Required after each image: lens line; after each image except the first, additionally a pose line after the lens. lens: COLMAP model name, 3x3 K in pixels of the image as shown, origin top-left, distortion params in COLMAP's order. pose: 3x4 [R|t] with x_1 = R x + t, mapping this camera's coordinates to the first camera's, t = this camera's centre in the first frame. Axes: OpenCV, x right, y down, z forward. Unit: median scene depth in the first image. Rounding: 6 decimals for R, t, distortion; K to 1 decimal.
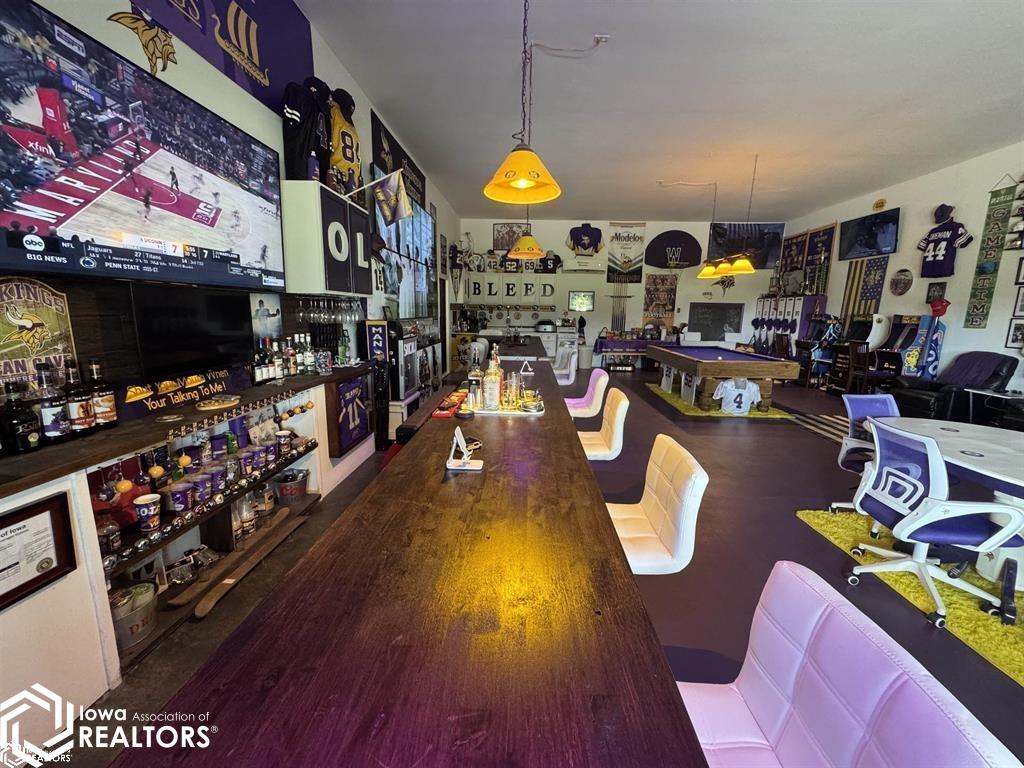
lens RADIAL K [[408.5, 0, 512.3], [0, 408.5, 383.9], [0, 0, 1]] dist [-0.004053, 0.000536]
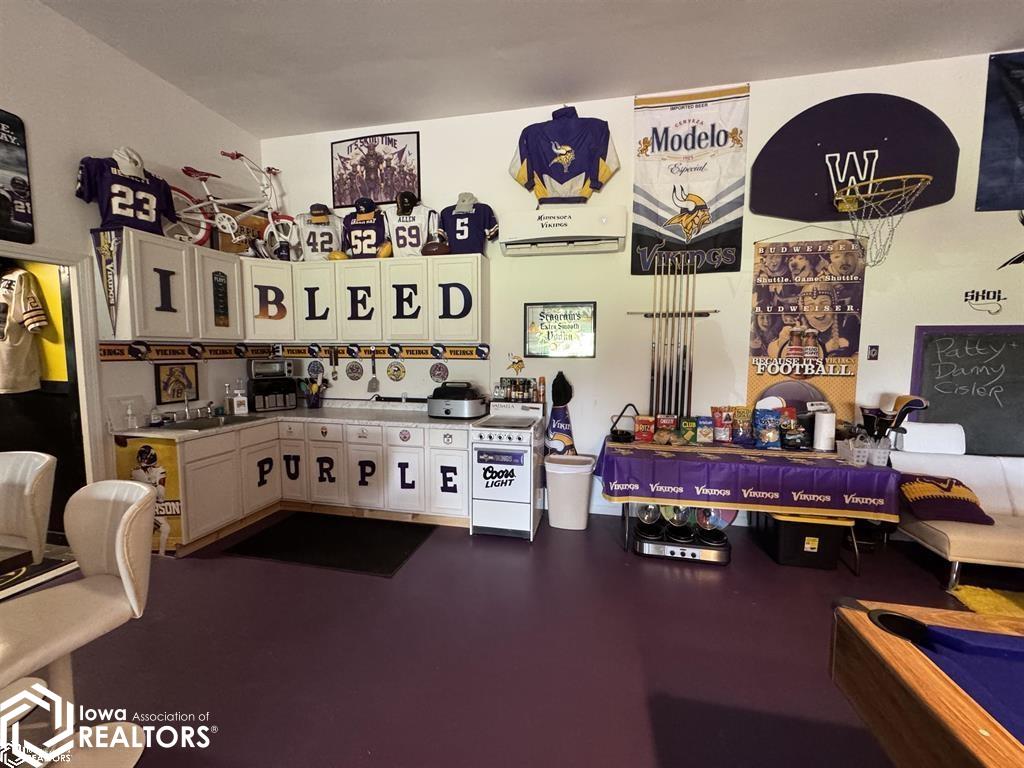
lens RADIAL K [[408.5, 0, 512.5], [0, 408.5, 383.7], [0, 0, 1]] dist [-0.004053, 0.000536]
pose [[0.985819, 0.000364, -0.167810, 0.209624], [-0.017363, 0.994852, -0.099843, -0.133744], [0.166910, 0.101341, 0.980750, 0.722431]]
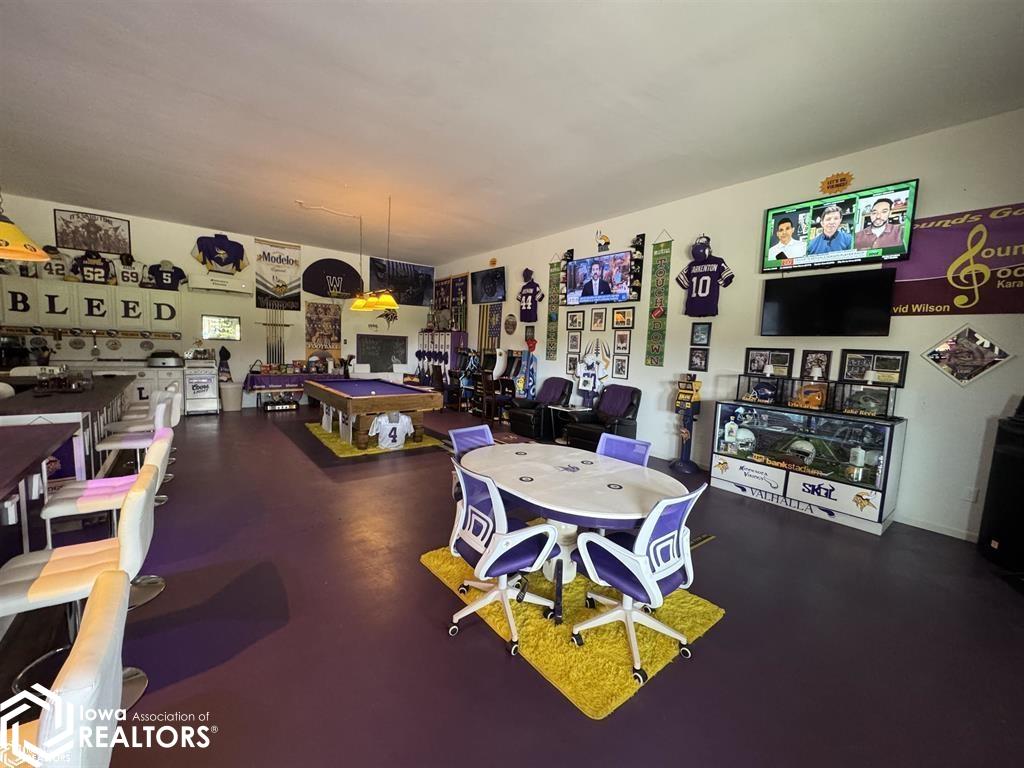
lens RADIAL K [[408.5, 0, 512.4], [0, 408.5, 383.6], [0, 0, 1]] dist [-0.004053, 0.000536]
pose [[0.755782, -0.046518, 0.653169, 0.079969], [0.091959, 0.995129, -0.035534, -0.012766], [-0.648334, 0.086921, 0.756378, 0.029482]]
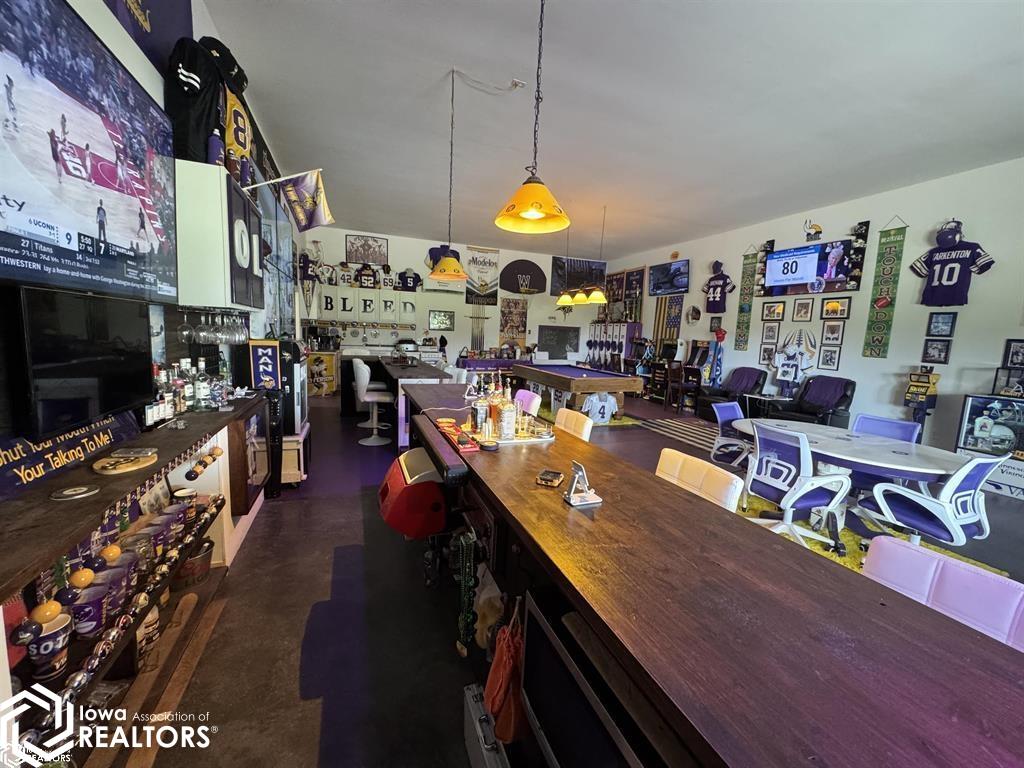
lens RADIAL K [[408.5, 0, 512.4], [0, 408.5, 384.0], [0, 0, 1]] dist [-0.004053, 0.000536]
pose [[0.915170, -0.029132, 0.402013, -0.089309], [0.046073, 0.998408, -0.032535, -0.007324], [-0.400425, 0.048297, 0.915056, 0.021104]]
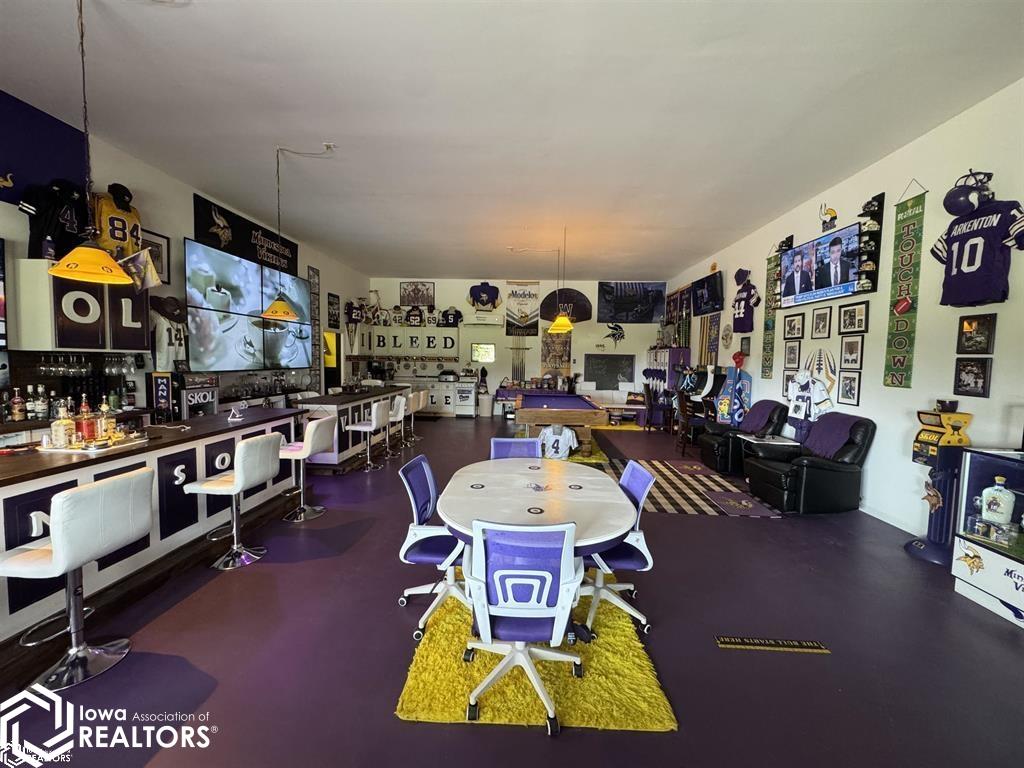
lens RADIAL K [[408.5, 0, 512.7], [0, 408.5, 383.8], [0, 0, 1]] dist [-0.004053, 0.000536]
pose [[0.999996, -0.000010, 0.002777, 0.270438], [0.000339, 0.992943, -0.118591, 0.003504], [-0.002756, 0.118591, 0.992939, -0.047631]]
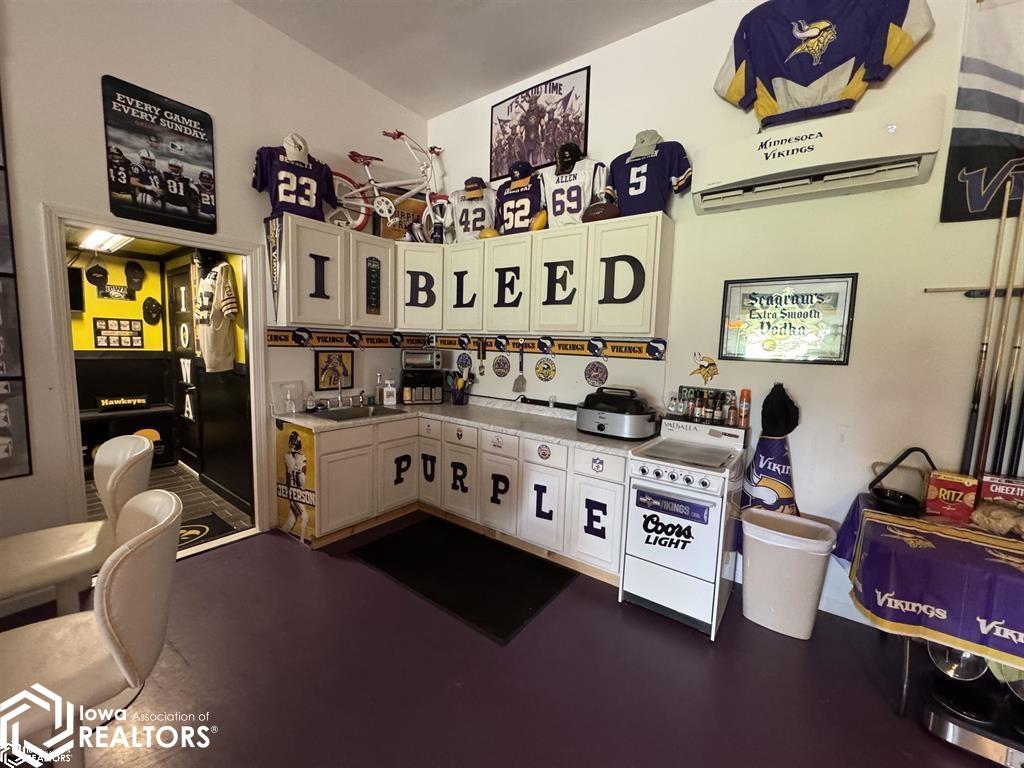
lens RADIAL K [[408.5, 0, 512.8], [0, 408.5, 383.8], [0, 0, 1]] dist [-0.004053, 0.000536]
pose [[0.832295, 0.065881, -0.550404, 0.190830], [-0.117927, 0.991227, -0.059678, -0.150209], [0.541644, 0.114577, 0.832763, 0.810753]]
